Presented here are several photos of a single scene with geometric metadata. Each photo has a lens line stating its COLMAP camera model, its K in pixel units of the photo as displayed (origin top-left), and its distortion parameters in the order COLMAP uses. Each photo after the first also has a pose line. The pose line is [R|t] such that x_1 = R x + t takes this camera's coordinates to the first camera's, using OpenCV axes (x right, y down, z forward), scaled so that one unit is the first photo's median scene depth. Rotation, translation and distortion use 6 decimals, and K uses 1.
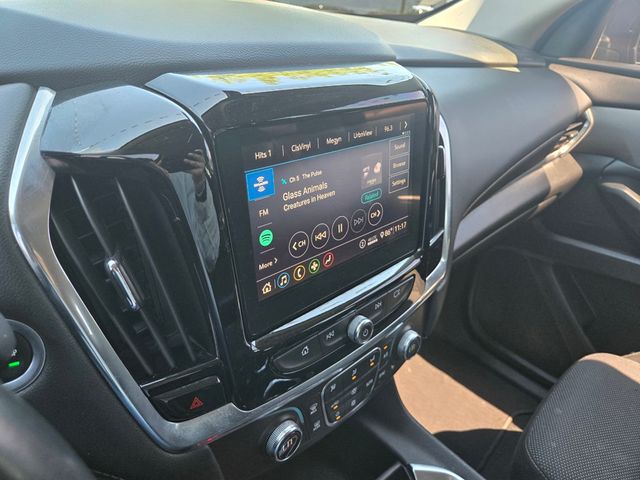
lens RADIAL K [[435.1, 0, 320.0], [0, 435.1, 240.0], [0, 0, 1]] dist [-0.002492, -0.001918]
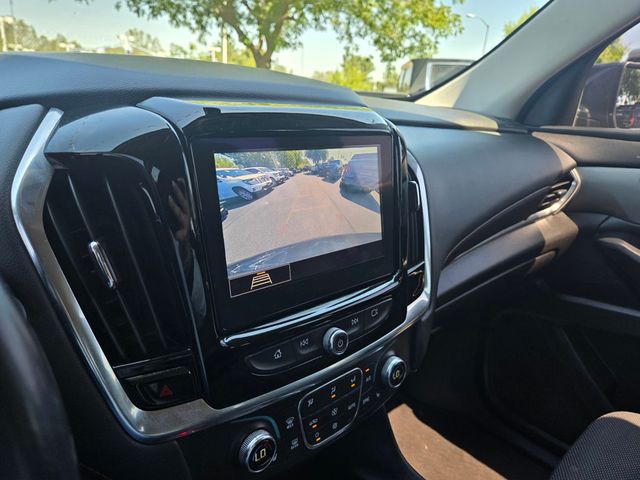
lens RADIAL K [[432.2, 0, 320.0], [0, 432.2, 240.0], [0, 0, 1]] dist [0.003433, 0.003330]
pose [[0.998547, -0.021649, -0.049348, 0.091213], [0.010700, 0.977177, -0.212157, 0.154325], [0.052815, 0.211320, 0.975989, -0.043774]]
